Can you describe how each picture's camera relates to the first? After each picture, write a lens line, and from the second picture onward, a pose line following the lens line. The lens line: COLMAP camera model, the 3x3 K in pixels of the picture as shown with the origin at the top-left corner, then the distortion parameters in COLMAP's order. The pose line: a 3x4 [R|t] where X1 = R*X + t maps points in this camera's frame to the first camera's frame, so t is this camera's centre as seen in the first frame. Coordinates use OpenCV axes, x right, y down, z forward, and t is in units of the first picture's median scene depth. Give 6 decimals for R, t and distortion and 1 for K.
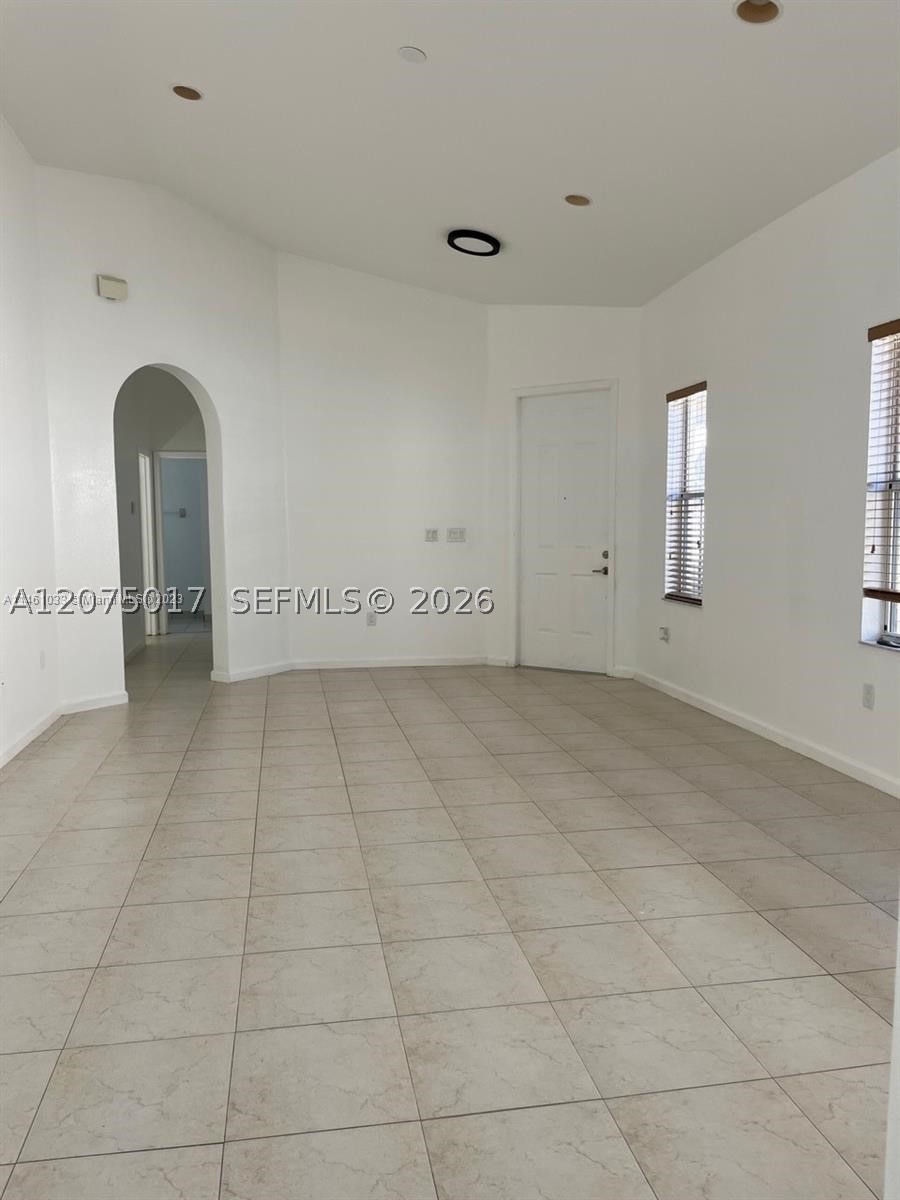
lens RADIAL K [[900.5, 0, 449.5], [0, 900.5, 600.9], [0, 0, 1]] dist [0.048159, -0.071519]
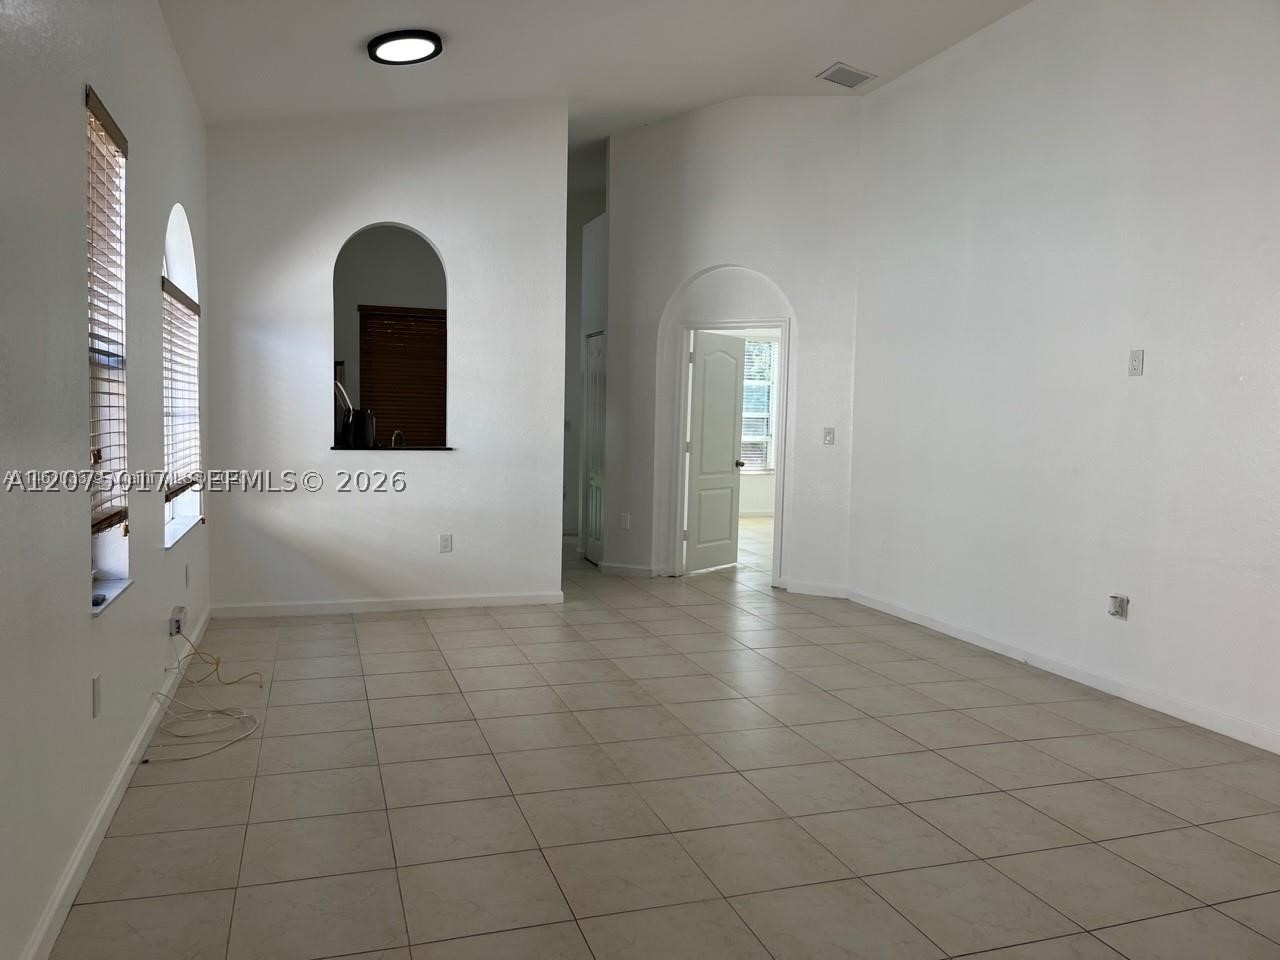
lens RADIAL K [[960.5, 0, 642.1], [0, 960.5, 478.2], [0, 0, 1]] dist [0.048159, -0.071519]
pose [[-0.989050, -0.004329, -0.147515, 0.240844], [-0.028509, 0.986346, 0.162201, -0.196133], [0.144798, 0.164631, -0.975669, 2.065833]]
